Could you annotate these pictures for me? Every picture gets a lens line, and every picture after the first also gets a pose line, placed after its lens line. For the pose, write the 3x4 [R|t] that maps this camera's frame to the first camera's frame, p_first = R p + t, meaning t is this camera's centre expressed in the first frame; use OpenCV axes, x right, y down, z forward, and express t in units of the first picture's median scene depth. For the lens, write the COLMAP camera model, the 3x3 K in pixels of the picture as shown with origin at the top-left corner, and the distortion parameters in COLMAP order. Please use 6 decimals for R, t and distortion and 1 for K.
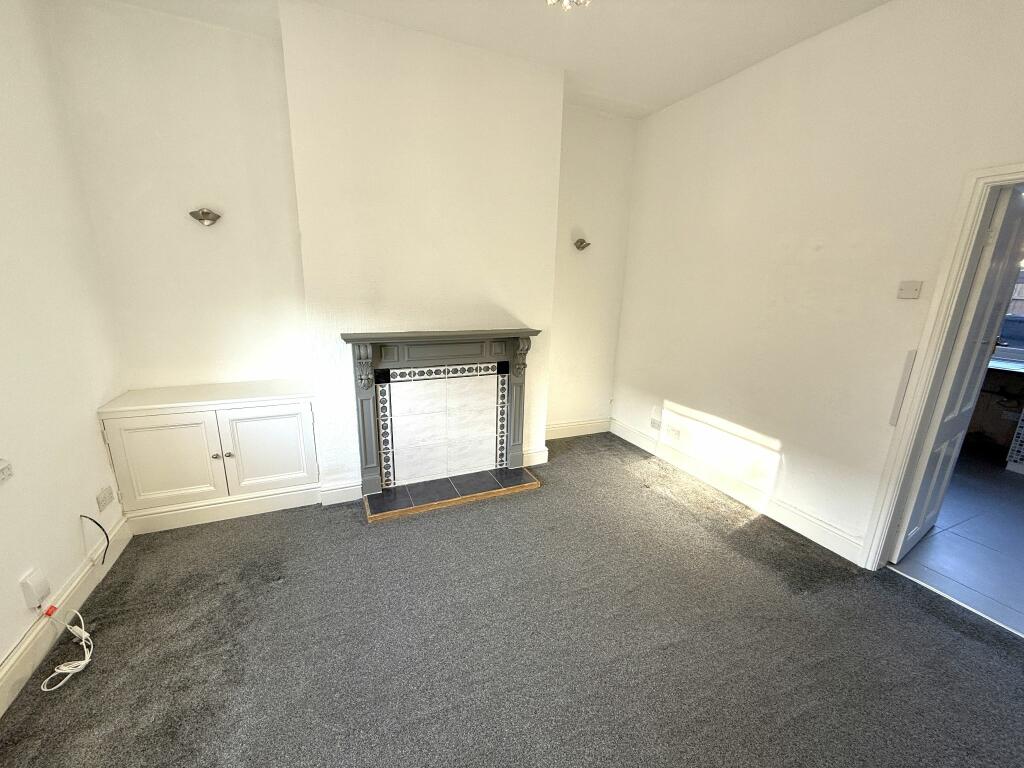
lens RADIAL K [[406.5, 0, 506.5], [0, 406.5, 384.0], [0, 0, 1]] dist [-0.001659, -0.000148]
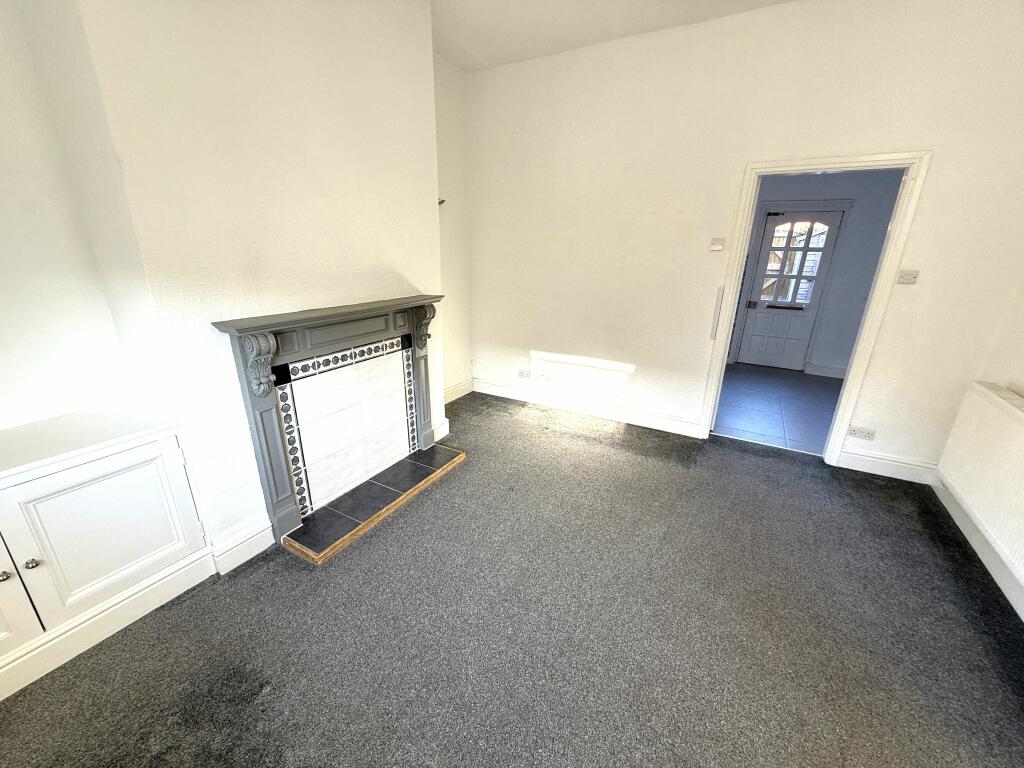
lens RADIAL K [[406.5, 0, 510.4], [0, 406.5, 383.3], [0, 0, 1]] dist [-0.001659, -0.000148]
pose [[0.804929, -0.201759, 0.558017, -0.361821], [0.154227, 0.979234, 0.131586, -0.034909], [-0.572978, -0.019856, 0.819330, 0.152048]]
